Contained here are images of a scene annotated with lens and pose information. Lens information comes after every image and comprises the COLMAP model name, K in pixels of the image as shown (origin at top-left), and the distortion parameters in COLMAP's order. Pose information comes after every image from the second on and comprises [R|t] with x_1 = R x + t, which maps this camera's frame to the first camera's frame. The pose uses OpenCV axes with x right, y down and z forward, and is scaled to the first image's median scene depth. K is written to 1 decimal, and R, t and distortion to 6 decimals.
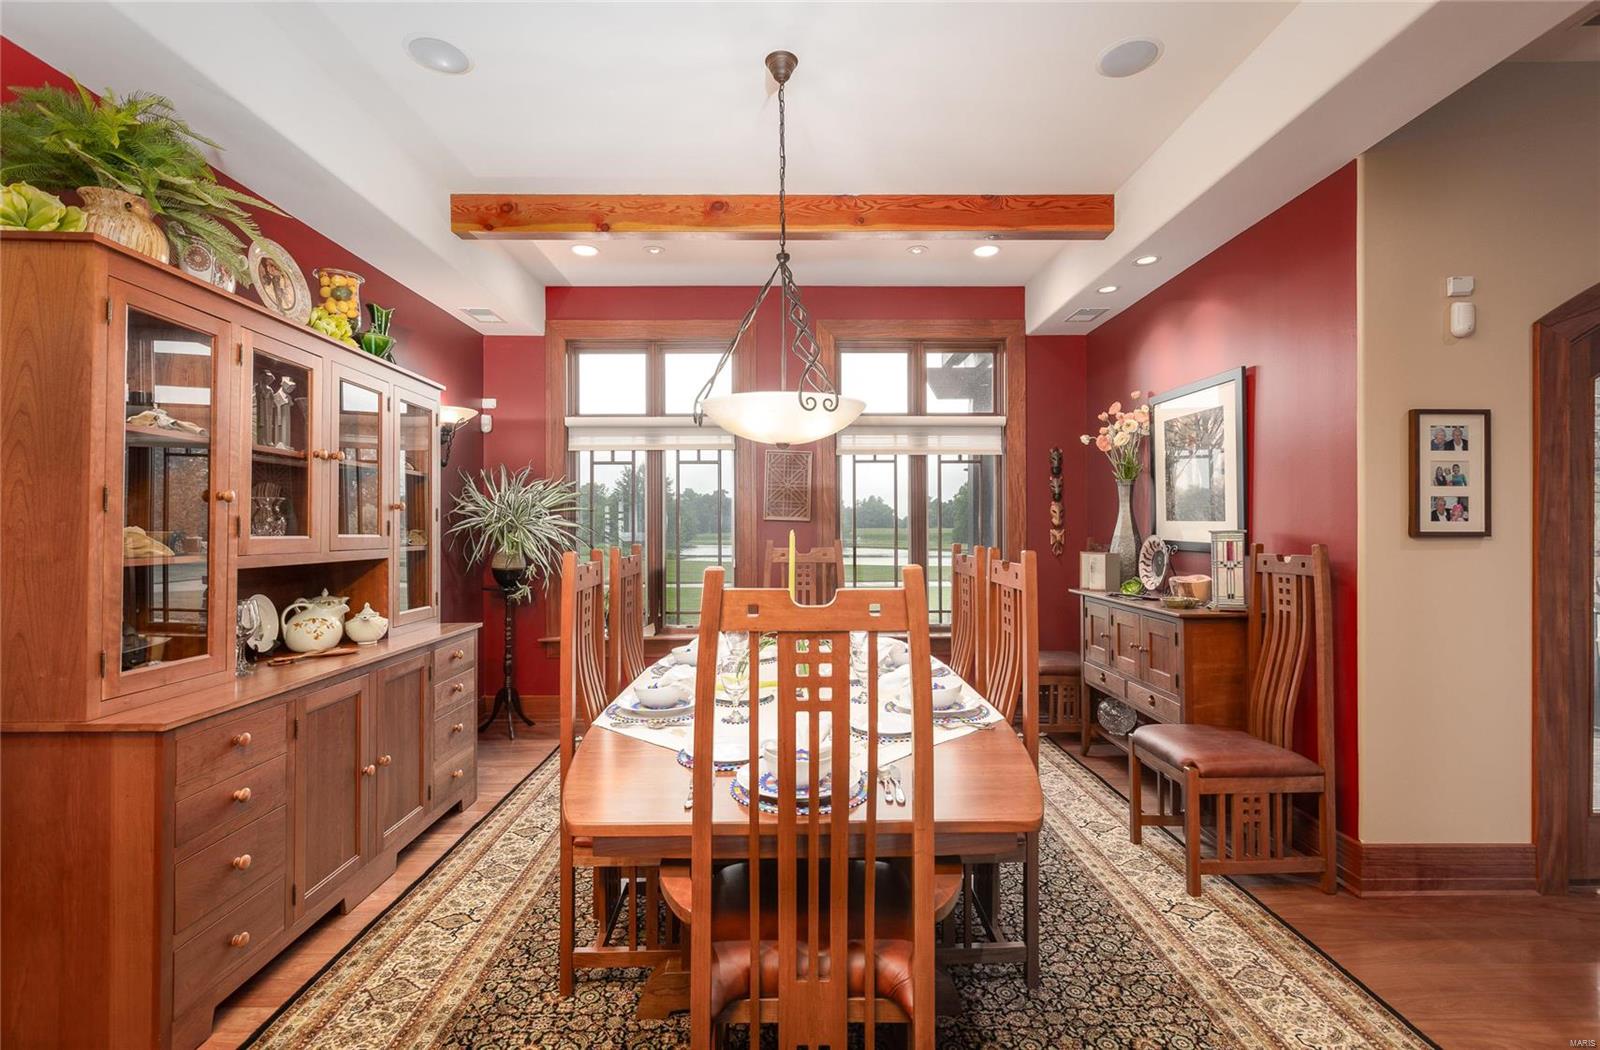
lens RADIAL K [[768.7, 0, 803.0], [0, 768.7, 523.6], [0, 0, 1]] dist [0.019519, 0.000309]
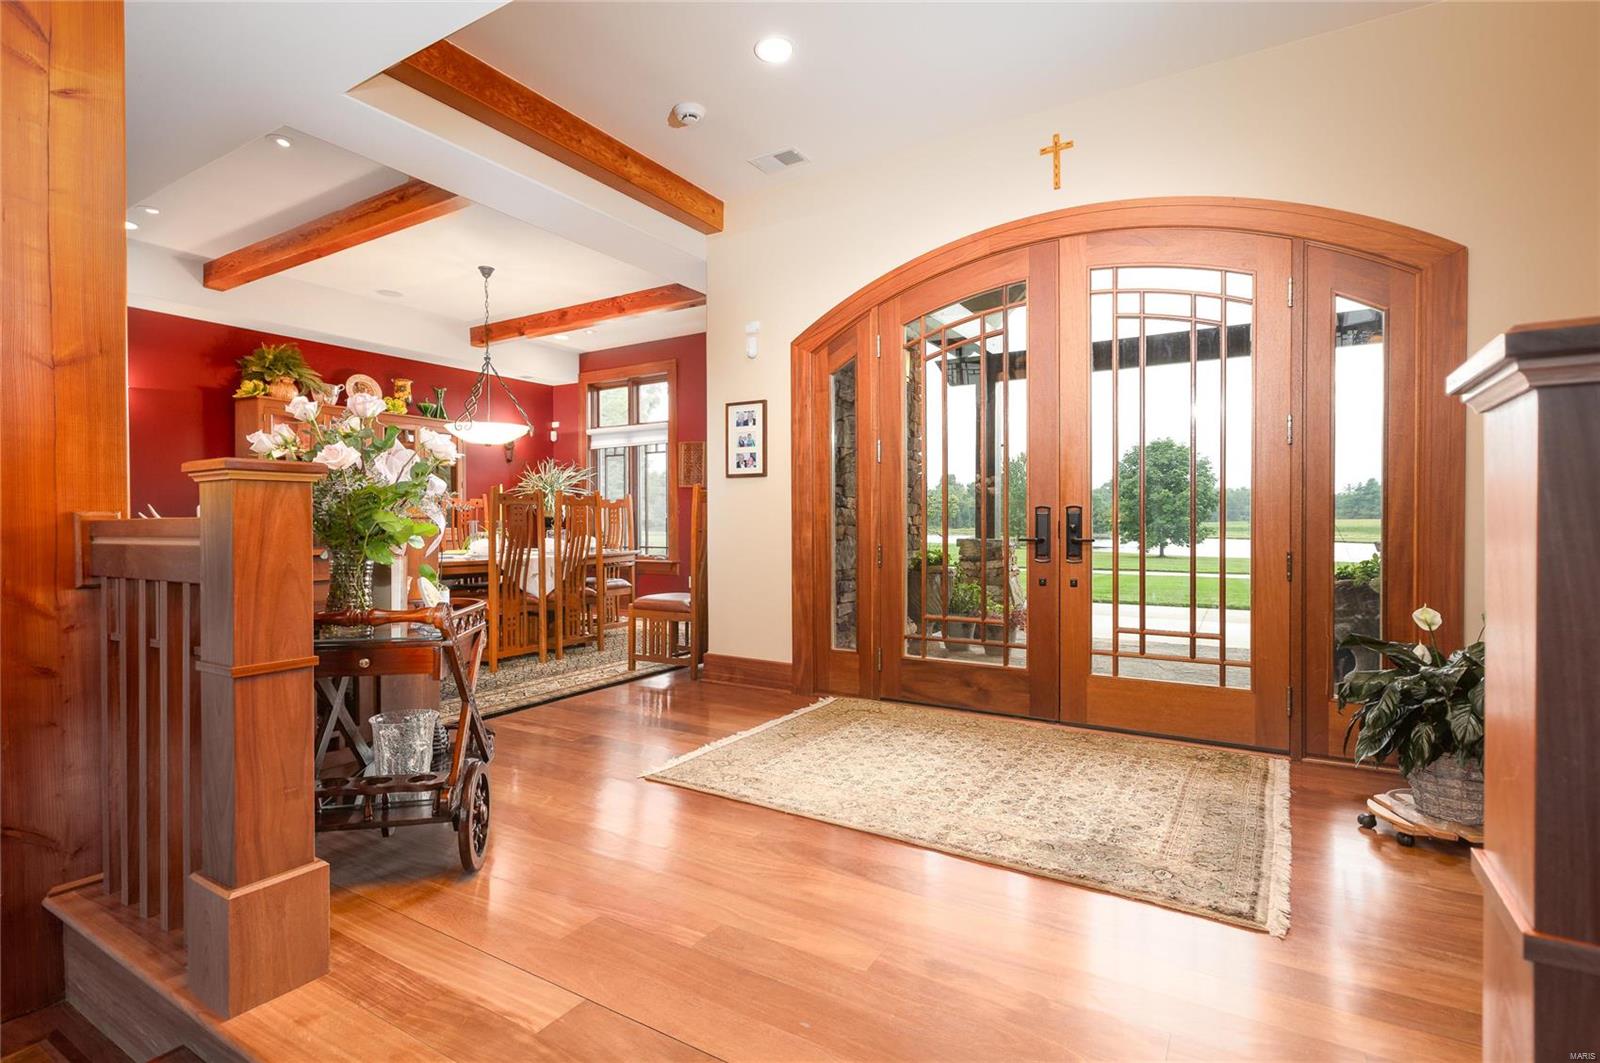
lens RADIAL K [[768.7, 0, 803.5], [0, 768.7, 527.9], [0, 0, 1]] dist [0.019519, 0.000309]
pose [[0.839475, 0.004861, -0.543376, 1.826112], [0.003728, 0.999885, 0.014705, 0.102459], [0.543385, -0.014370, 0.839361, -0.332867]]
